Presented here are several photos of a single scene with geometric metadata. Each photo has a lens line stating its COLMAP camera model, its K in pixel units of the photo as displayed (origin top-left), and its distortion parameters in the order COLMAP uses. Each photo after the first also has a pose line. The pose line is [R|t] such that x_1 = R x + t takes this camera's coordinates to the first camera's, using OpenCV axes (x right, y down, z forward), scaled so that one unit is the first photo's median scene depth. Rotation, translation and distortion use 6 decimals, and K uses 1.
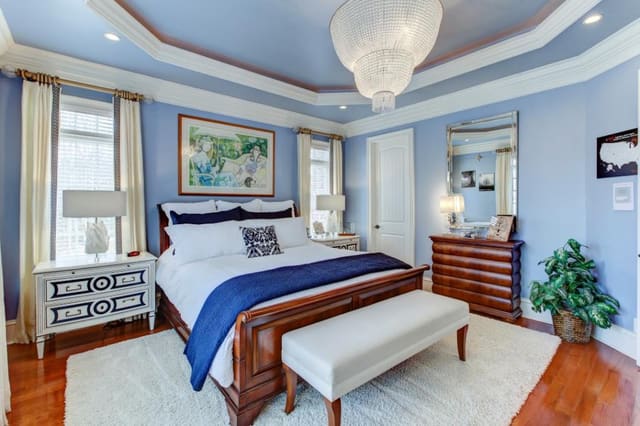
lens RADIAL K [[290.0, 0, 318.1], [0, 290.0, 205.1], [0, 0, 1]] dist [-0.000467, 0.000408]
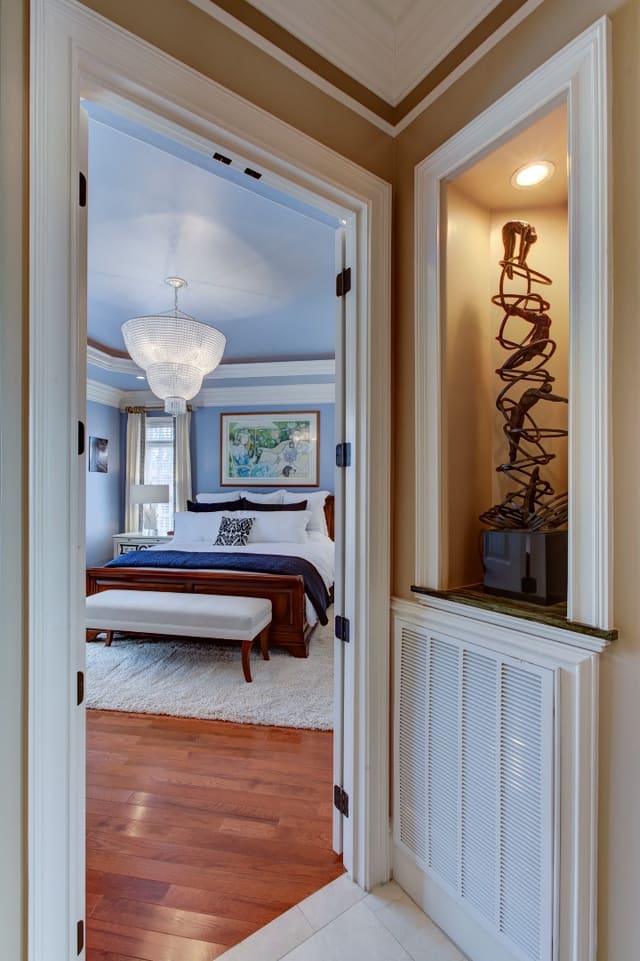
lens RADIAL K [[435.4, 0, 321.8], [0, 435.4, 493.6], [0, 0, 1]] dist [-0.000467, 0.000408]
pose [[0.641498, 0.009652, -0.767064, 0.989942], [-0.011402, 0.999930, 0.003047, -0.015188], [0.767040, 0.006791, 0.641564, 0.212478]]
